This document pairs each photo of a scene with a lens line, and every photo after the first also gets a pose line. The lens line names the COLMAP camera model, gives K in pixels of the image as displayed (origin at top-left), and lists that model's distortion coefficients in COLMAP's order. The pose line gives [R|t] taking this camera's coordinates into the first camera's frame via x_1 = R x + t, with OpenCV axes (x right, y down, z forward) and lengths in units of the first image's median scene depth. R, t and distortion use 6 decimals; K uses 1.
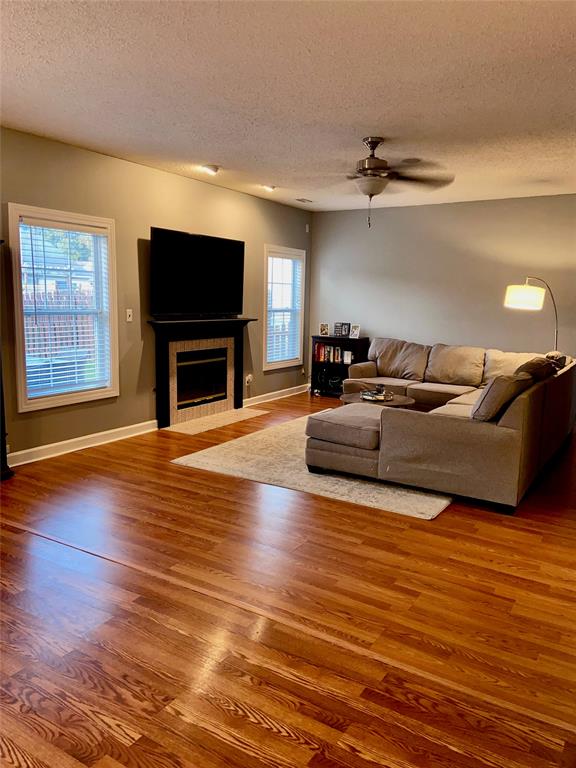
lens RADIAL K [[582.6, 0, 290.3], [0, 582.6, 388.5], [0, 0, 1]] dist [0.086368, -0.118757]
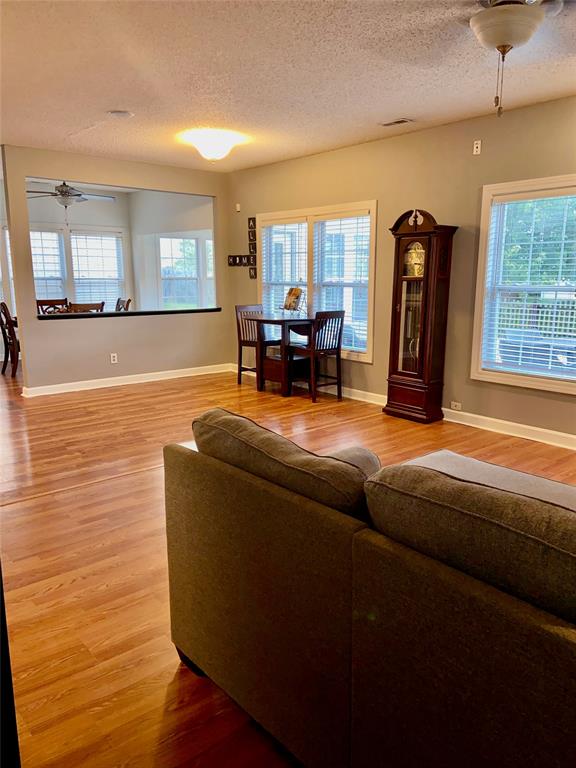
lens RADIAL K [[582.6, 0, 287.7], [0, 582.6, 381.6], [0, 0, 1]] dist [0.086368, -0.118757]
pose [[-0.322344, 0.171866, -0.930890, 0.672416], [-0.145055, 0.962799, 0.227986, -0.152988], [0.935443, 0.208520, -0.285423, 0.986280]]
